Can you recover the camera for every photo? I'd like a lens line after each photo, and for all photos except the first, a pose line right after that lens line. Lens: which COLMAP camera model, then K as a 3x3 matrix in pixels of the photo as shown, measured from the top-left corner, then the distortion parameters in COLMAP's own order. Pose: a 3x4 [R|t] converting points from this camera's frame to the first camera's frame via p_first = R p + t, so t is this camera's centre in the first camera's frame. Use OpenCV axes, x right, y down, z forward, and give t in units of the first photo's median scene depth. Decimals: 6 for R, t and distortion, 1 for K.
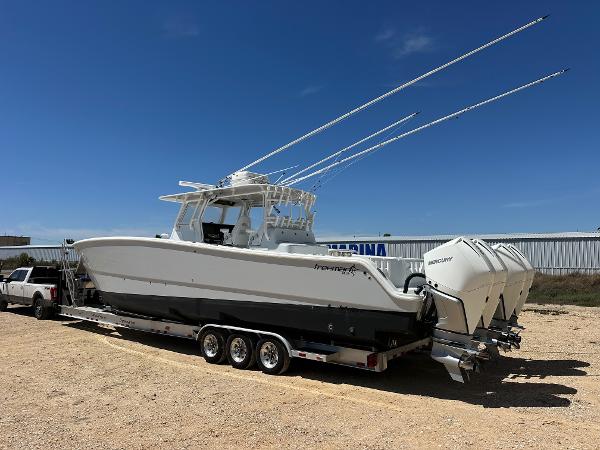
lens RADIAL K [[423.5, 0, 300.0], [0, 423.5, 225.0], [0, 0, 1]] dist [0.111554, -0.156622]
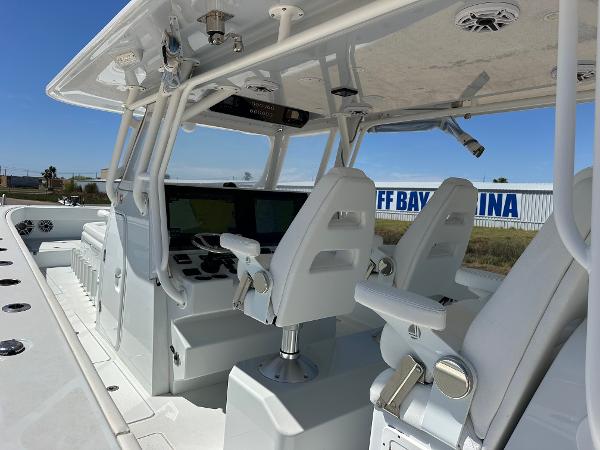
lens RADIAL K [[423.5, 0, 300.0], [0, 423.5, 225.0], [0, 0, 1]] dist [0.111554, -0.156622]
pose [[0.972698, 0.067353, -0.222084, -0.095059], [-0.035337, 0.988785, 0.145106, -0.023496], [0.229367, -0.133297, 0.964170, 0.742366]]
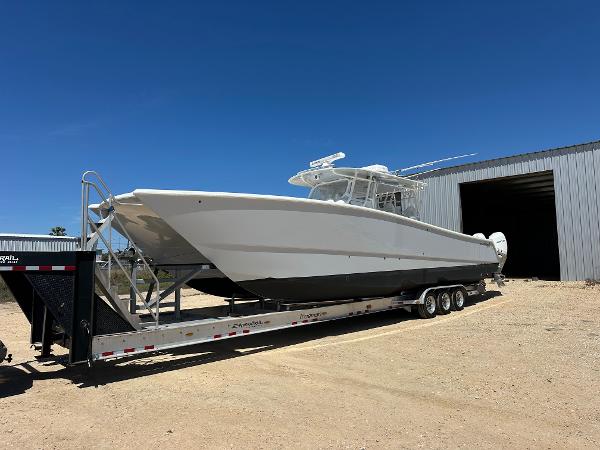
lens RADIAL K [[423.5, 0, 300.0], [0, 423.5, 225.0], [0, 0, 1]] dist [0.111554, -0.156622]
pose [[0.093501, 0.080004, 0.992400, -1.280115], [-0.065104, 0.995124, -0.074090, 0.138595], [-0.993488, -0.057682, 0.098254, 1.063475]]
